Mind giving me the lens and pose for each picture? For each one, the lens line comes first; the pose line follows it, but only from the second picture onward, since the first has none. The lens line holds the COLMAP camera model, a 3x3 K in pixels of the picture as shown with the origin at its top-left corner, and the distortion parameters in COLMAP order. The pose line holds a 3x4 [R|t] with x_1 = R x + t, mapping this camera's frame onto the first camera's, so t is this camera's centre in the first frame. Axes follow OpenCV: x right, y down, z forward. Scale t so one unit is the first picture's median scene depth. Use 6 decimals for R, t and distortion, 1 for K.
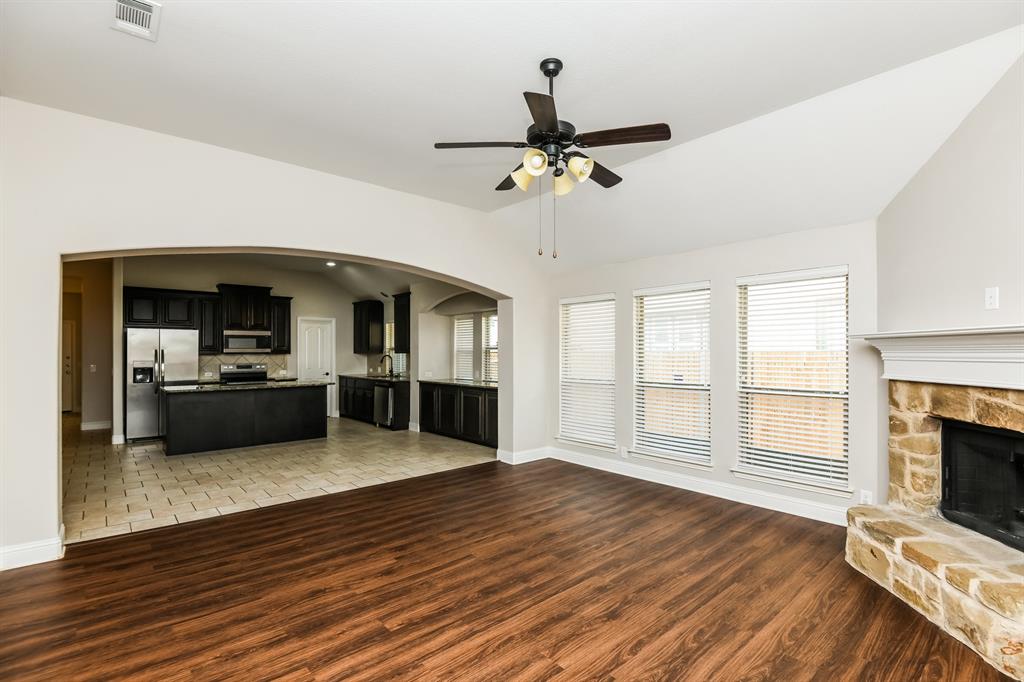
lens RADIAL K [[481.0, 0, 541.7], [0, 481.0, 343.5], [0, 0, 1]] dist [-0.000327, -0.019261]
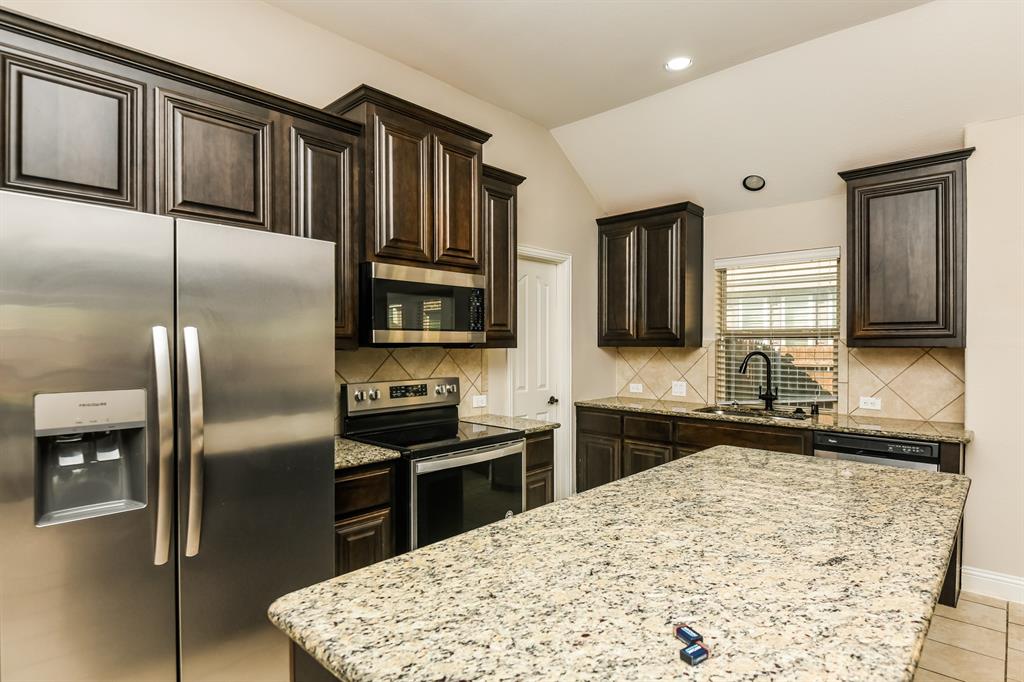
lens RADIAL K [[543.6, 0, 518.0], [0, 543.6, 343.4], [0, 0, 1]] dist [0.003850, -0.000230]
pose [[0.997533, 0.003900, 0.070087, -0.567751], [-0.005125, 0.999837, 0.017316, 0.012170], [-0.070008, -0.017632, 0.997391, 0.645903]]
